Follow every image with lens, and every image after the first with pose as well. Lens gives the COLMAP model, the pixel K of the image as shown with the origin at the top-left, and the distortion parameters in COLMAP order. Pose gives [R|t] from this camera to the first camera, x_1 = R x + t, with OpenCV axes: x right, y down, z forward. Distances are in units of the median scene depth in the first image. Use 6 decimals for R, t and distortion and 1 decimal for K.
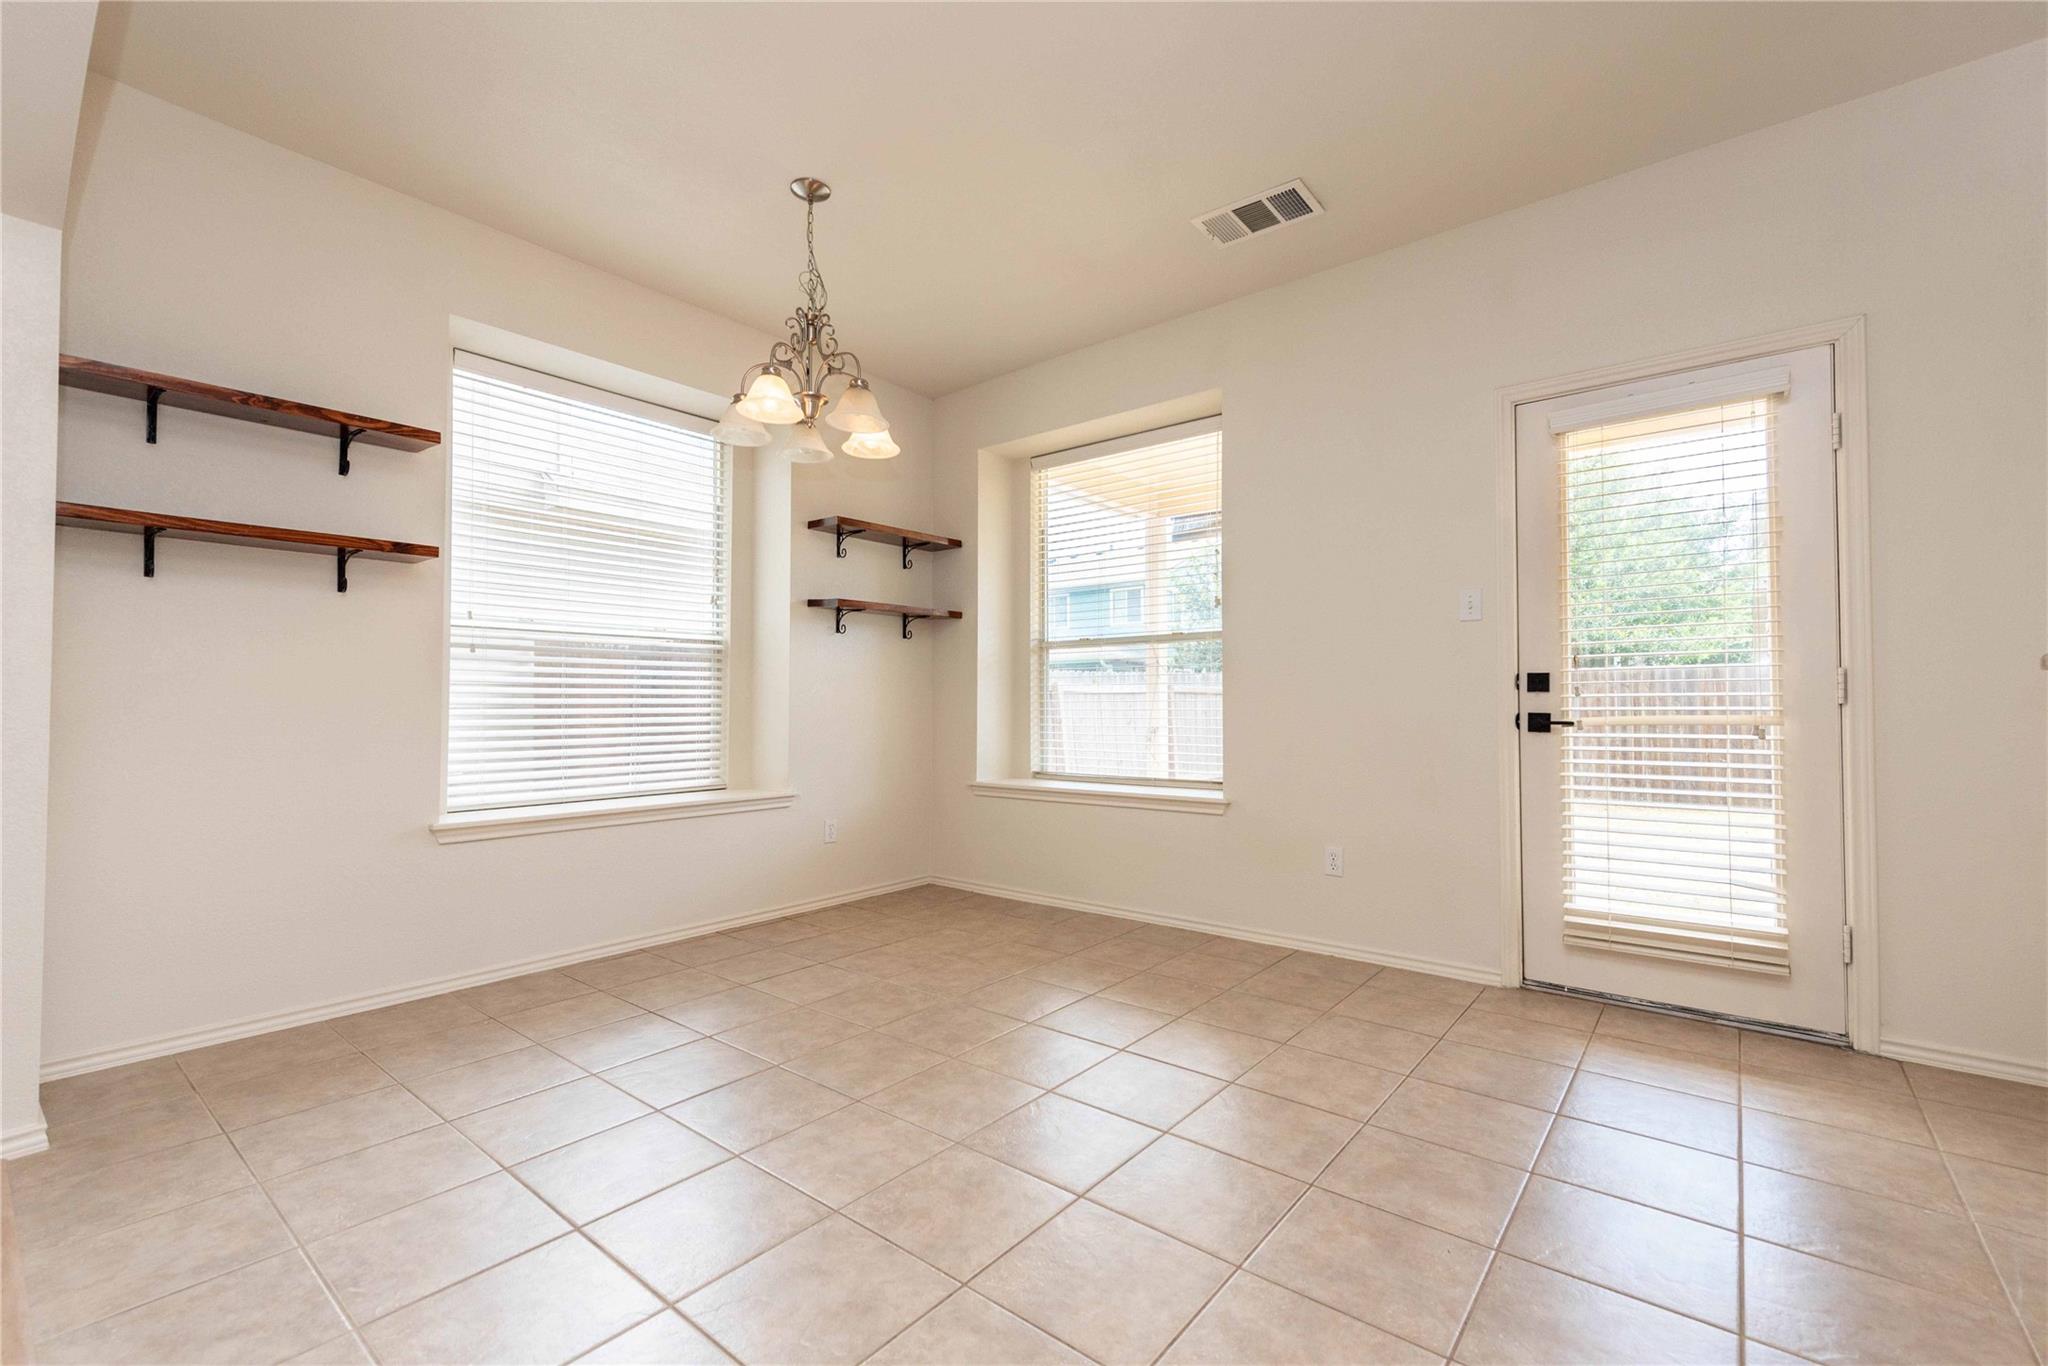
lens RADIAL K [[875.3, 0, 1020.9], [0, 875.3, 685.7], [0, 0, 1]] dist [0.000520, -0.000136]
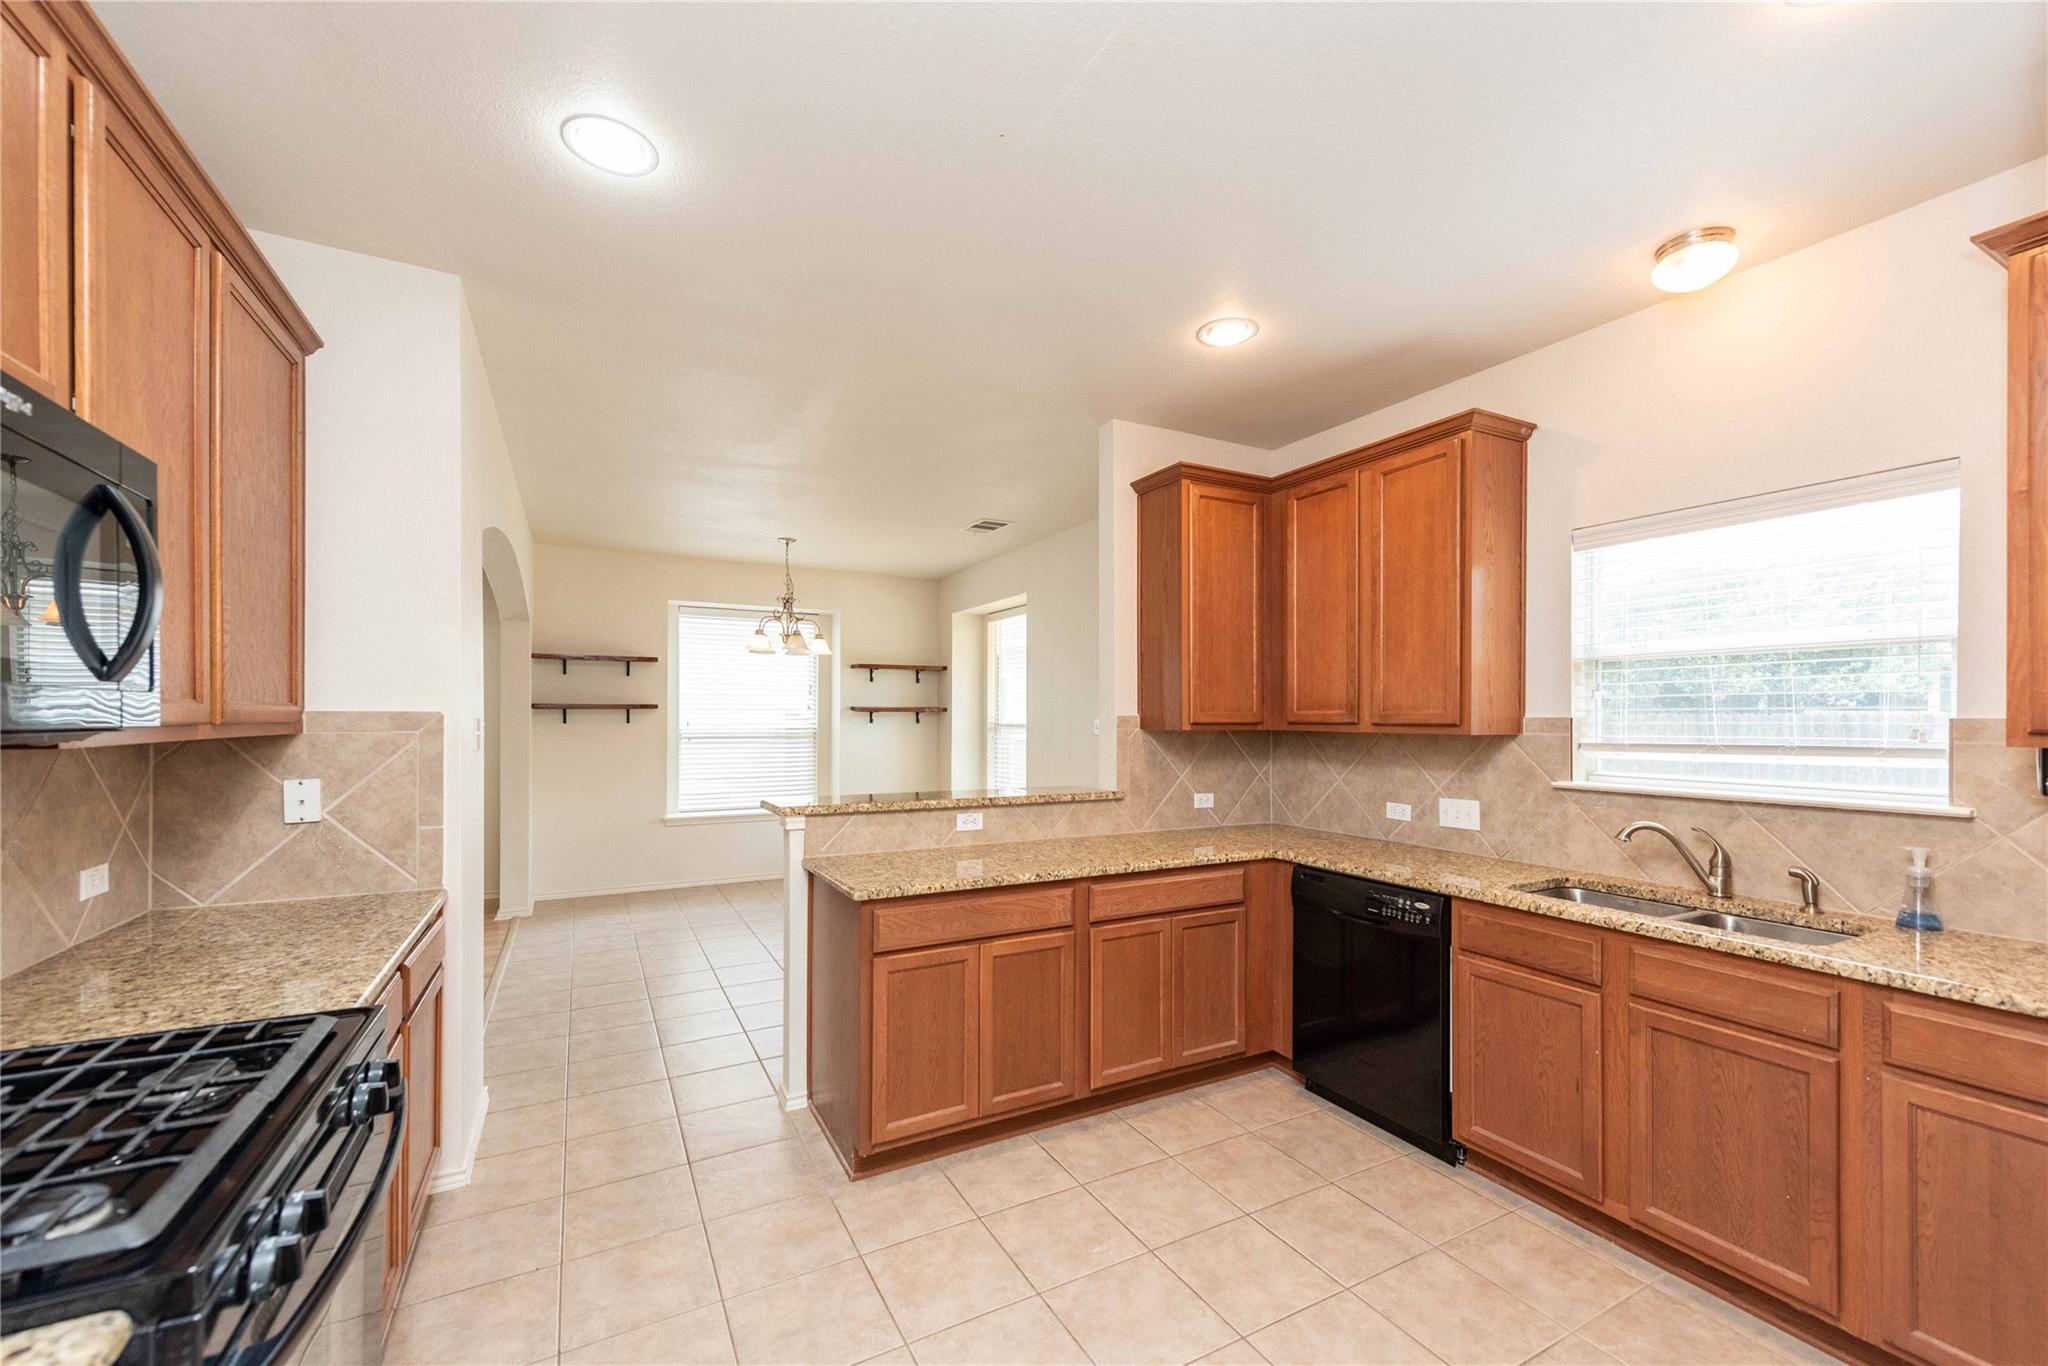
lens RADIAL K [[830.0, 0, 1050.5], [0, 830.0, 717.5], [0, 0, 1]] dist [-0.000176, -0.000198]
pose [[0.931321, -0.001485, -0.364196, 0.759481], [0.009480, 0.999752, 0.020165, -0.101323], [0.364076, -0.022232, 0.931104, -0.482248]]
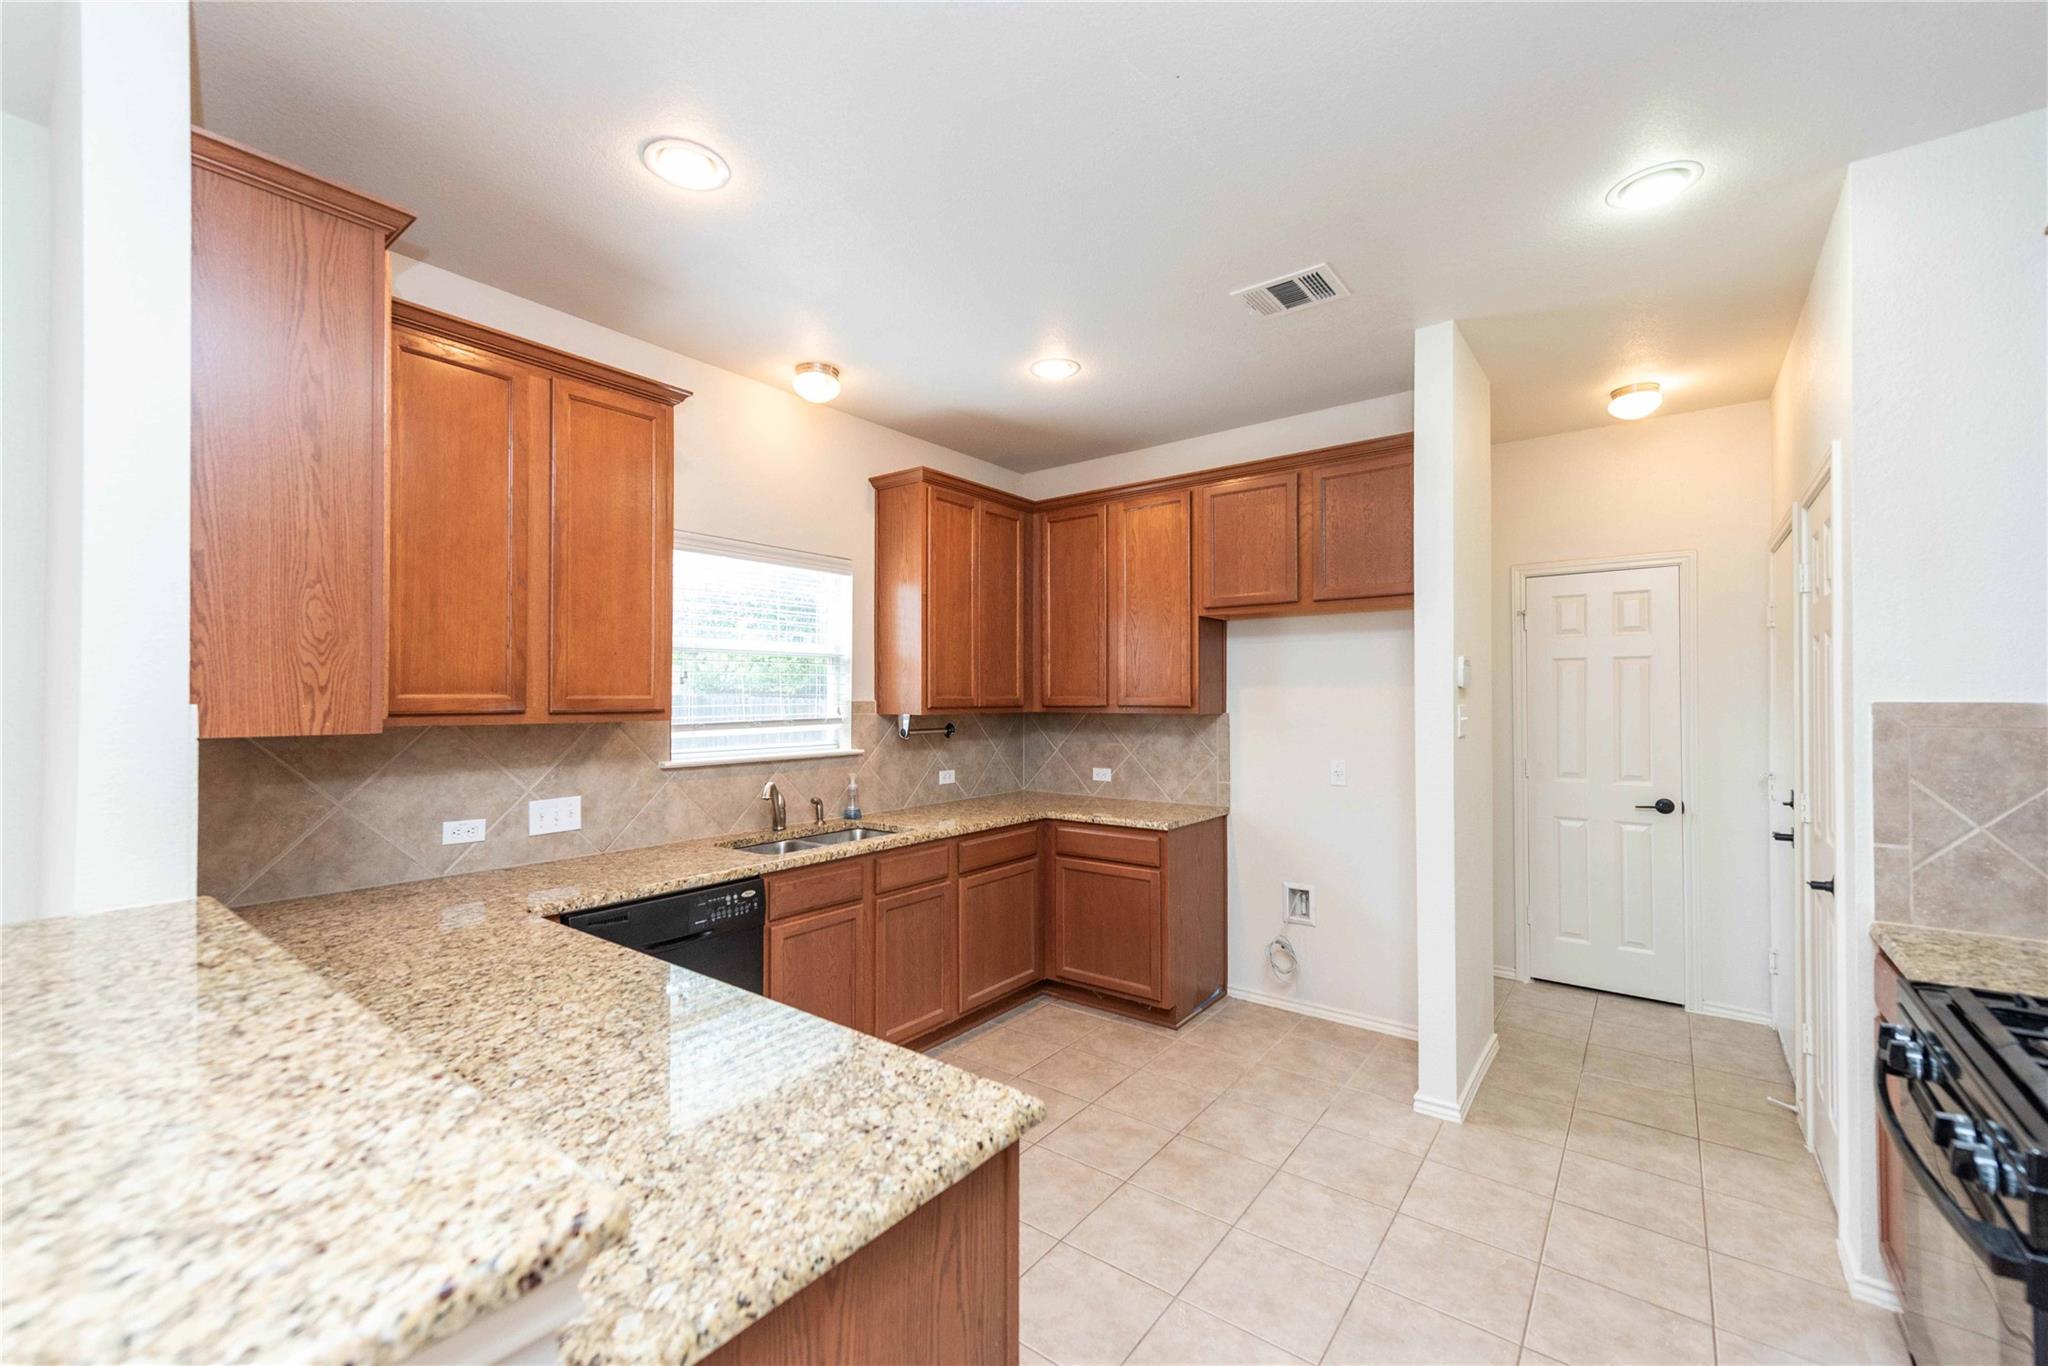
lens RADIAL K [[830.0, 0, 1026.3], [0, 830.0, 689.1], [0, 0, 1]] dist [-0.000176, -0.000198]
pose [[-0.030477, 0.005307, 0.999521, -2.005245], [-0.022877, 0.999720, -0.006005, -0.084742], [-0.999274, -0.023049, -0.030347, 1.831091]]
